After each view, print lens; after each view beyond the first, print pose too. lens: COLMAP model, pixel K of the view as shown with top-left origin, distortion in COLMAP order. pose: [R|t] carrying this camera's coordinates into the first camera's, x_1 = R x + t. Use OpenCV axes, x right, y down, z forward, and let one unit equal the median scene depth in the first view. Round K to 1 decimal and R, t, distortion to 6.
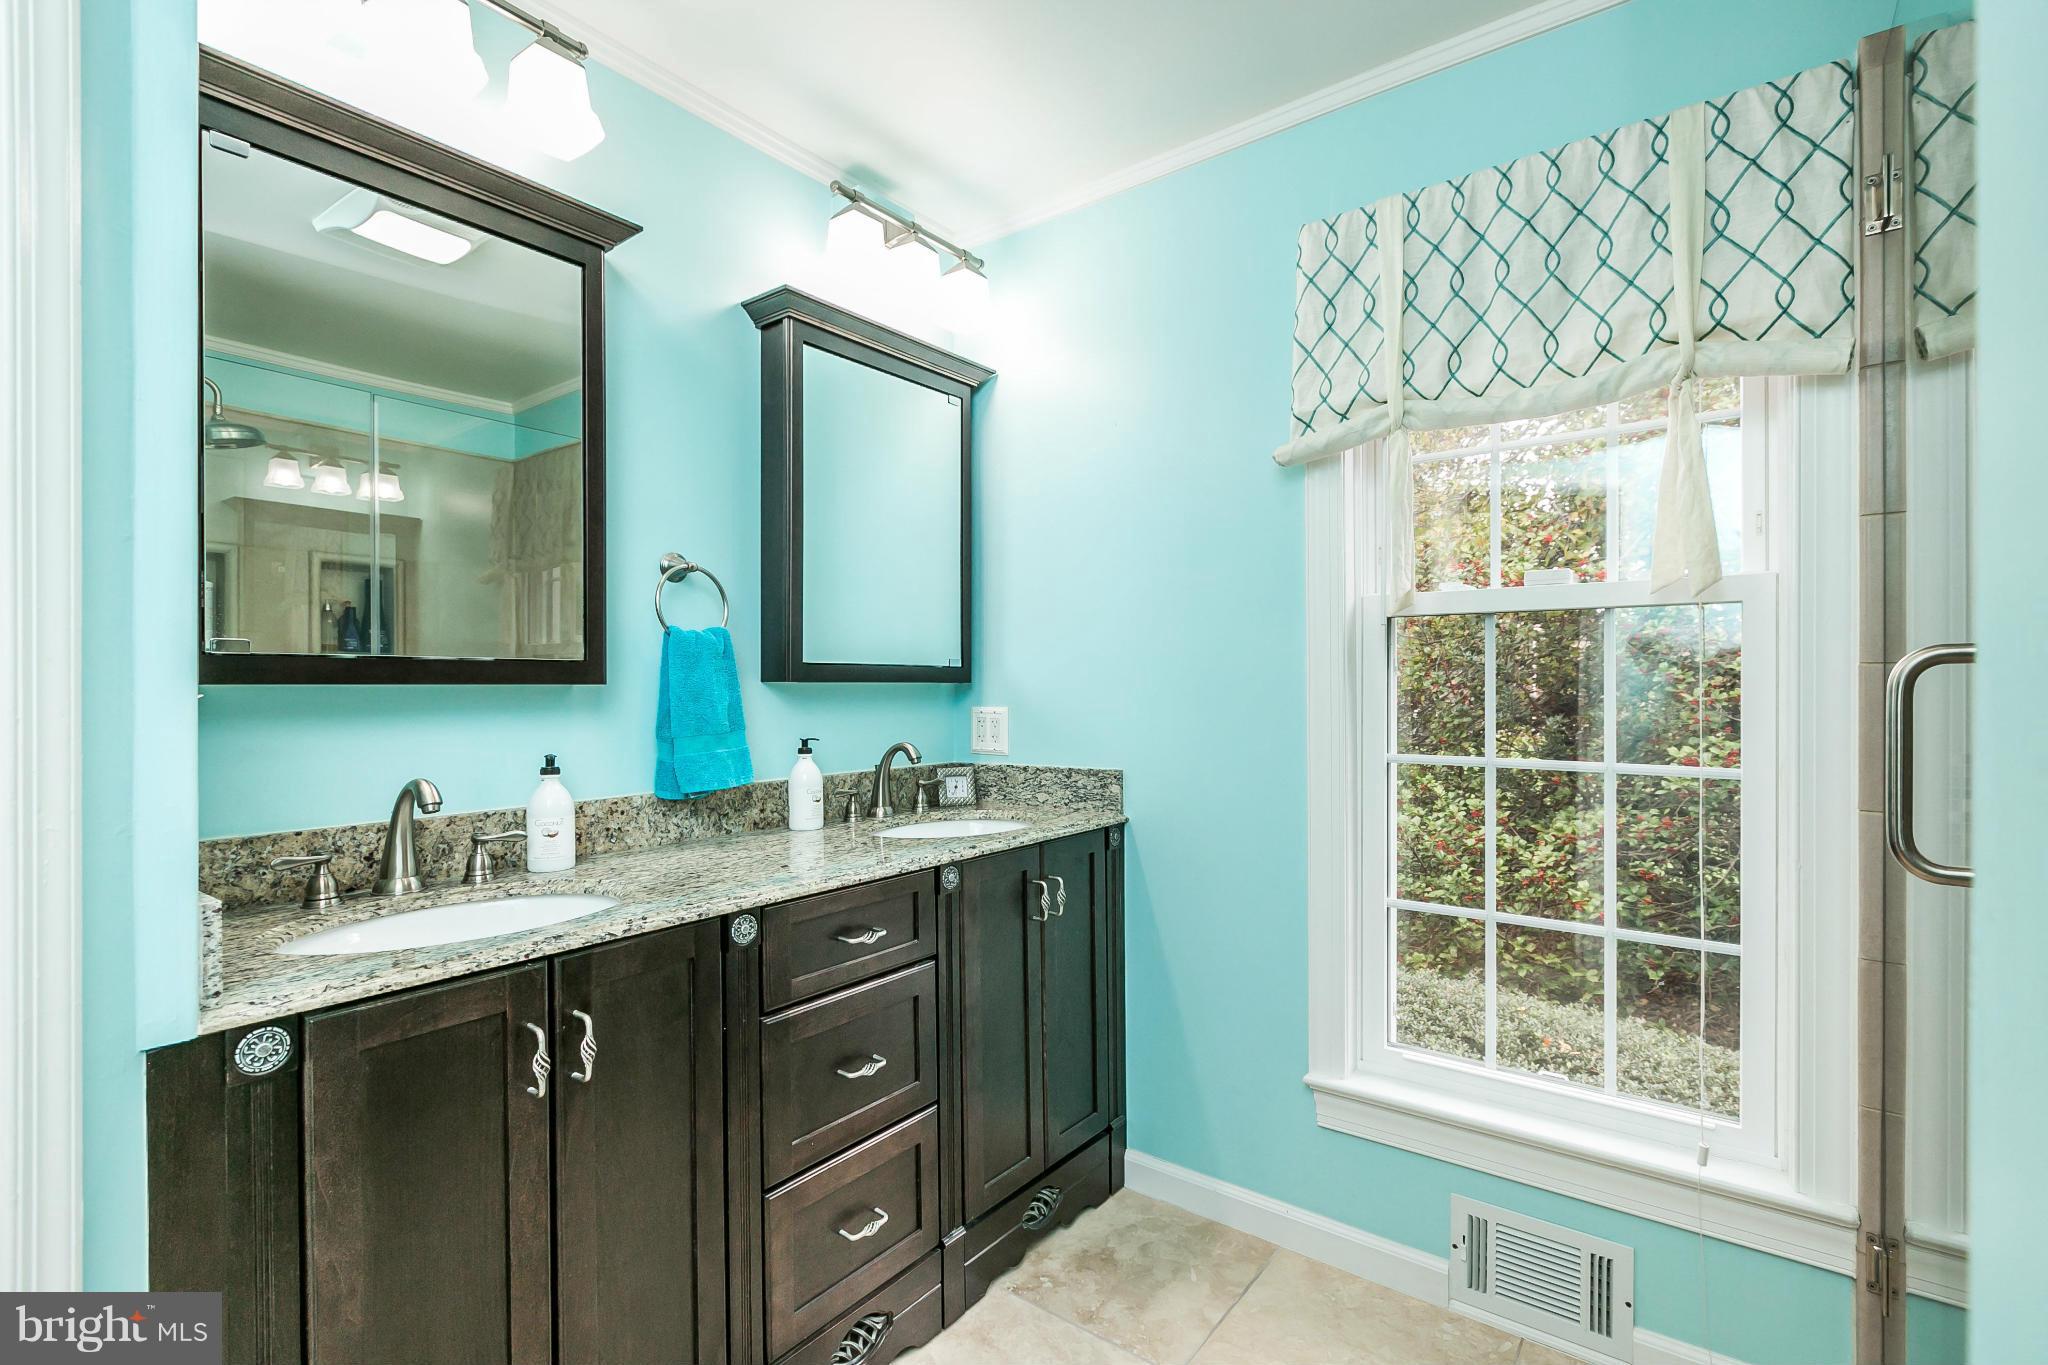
lens RADIAL K [[930.5, 0, 1026.7], [0, 930.5, 690.2], [0, 0, 1]] dist [-0.002096, 0.000046]
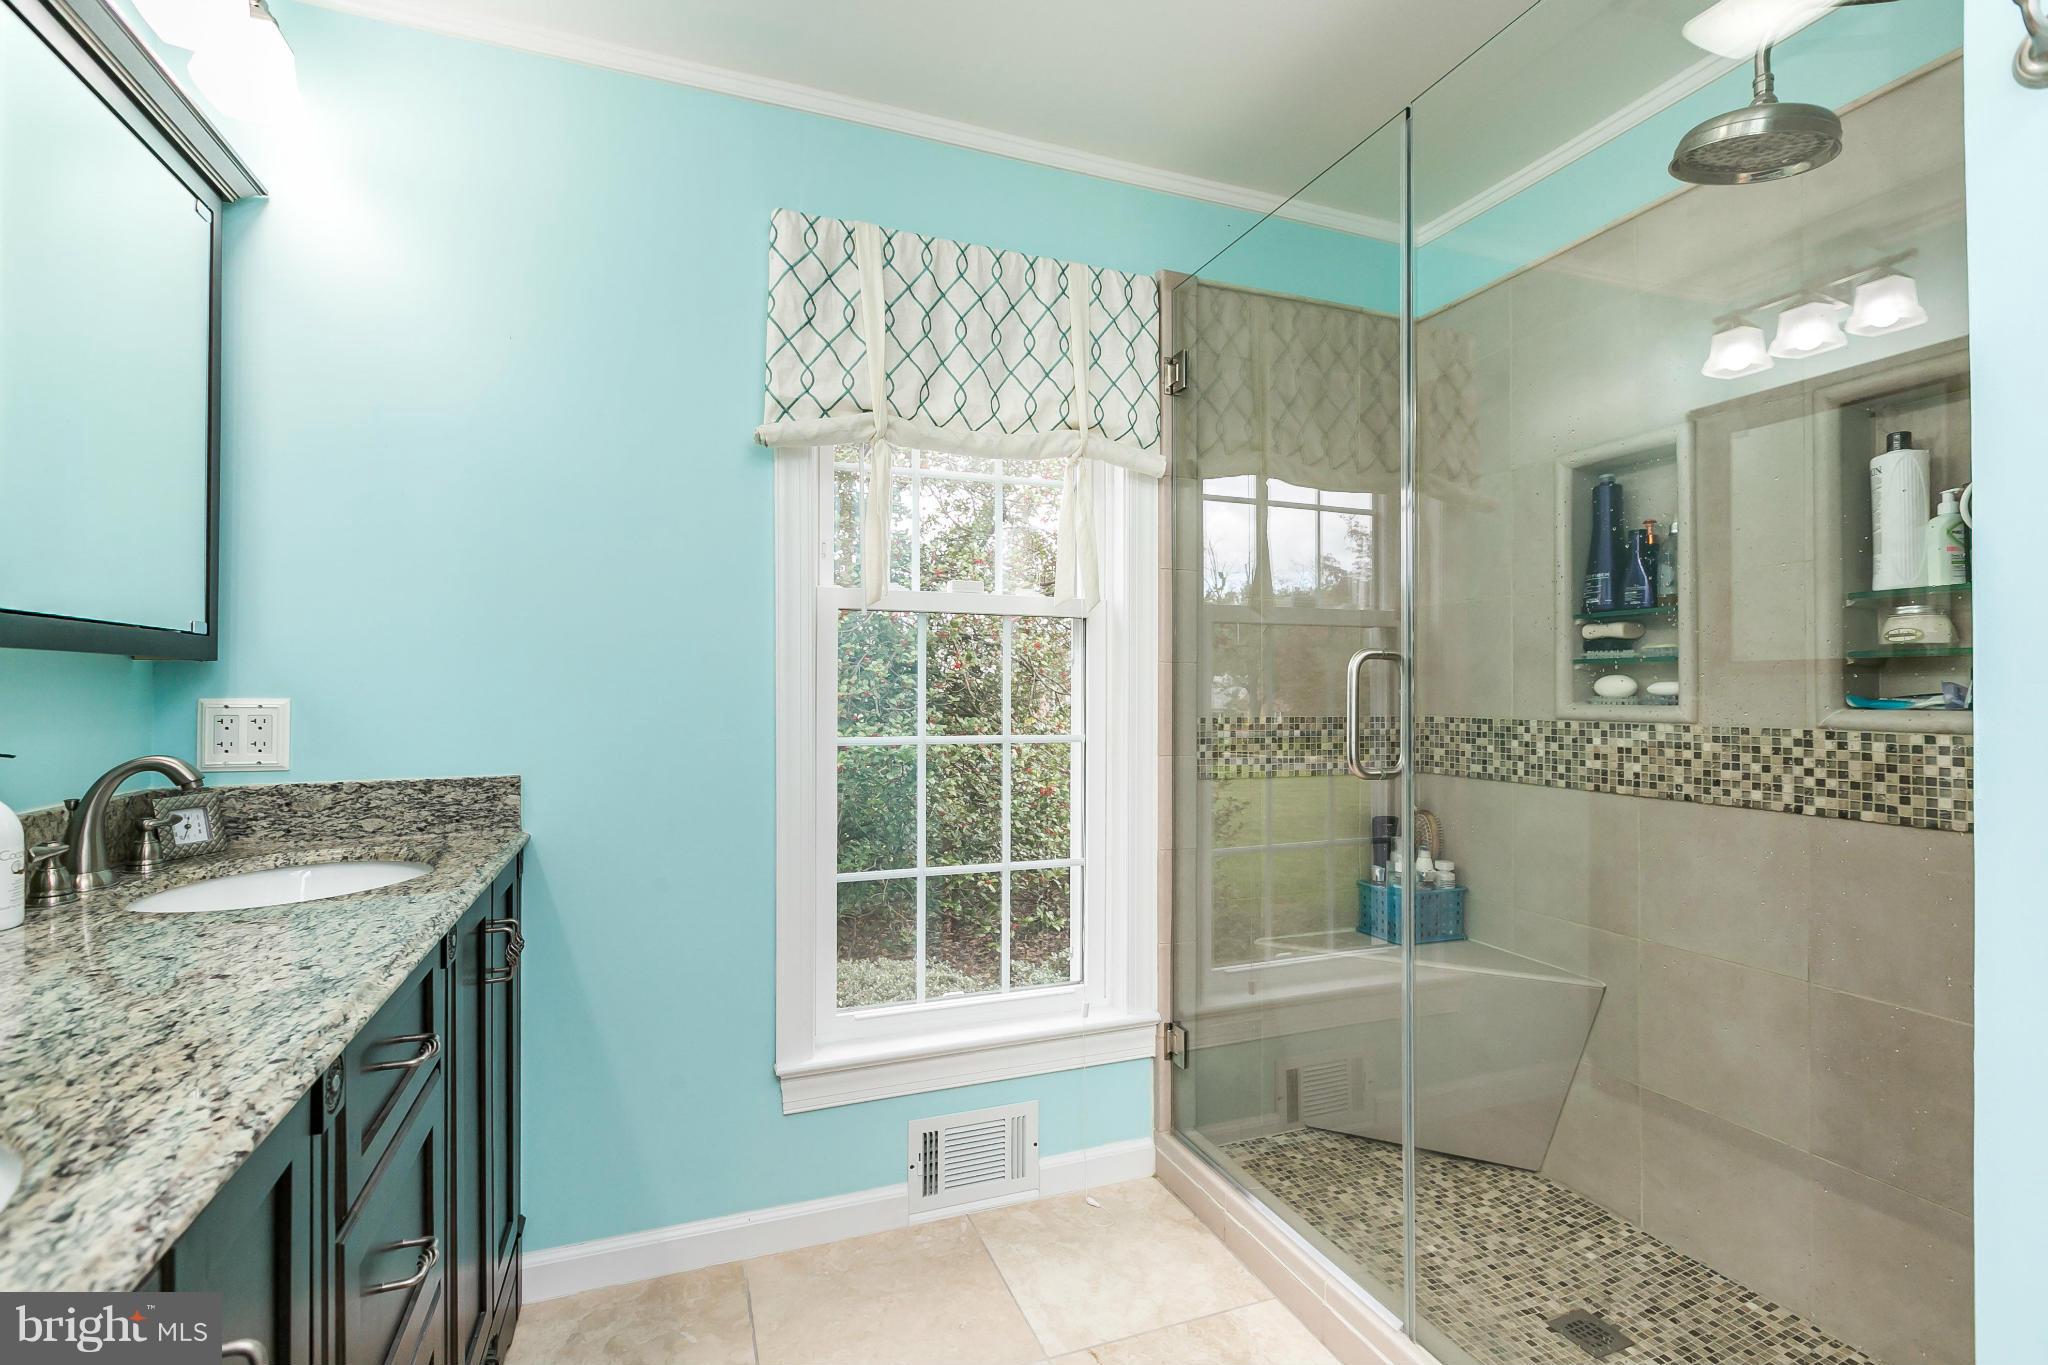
lens RADIAL K [[930.5, 0, 1022.8], [0, 930.5, 682.8], [0, 0, 1]] dist [-0.002096, 0.000046]
pose [[0.529155, 0.013343, 0.848420, -0.412677], [-0.000576, 0.999882, -0.015365, 0.022863], [-0.848525, 0.007642, 0.529100, 0.263080]]
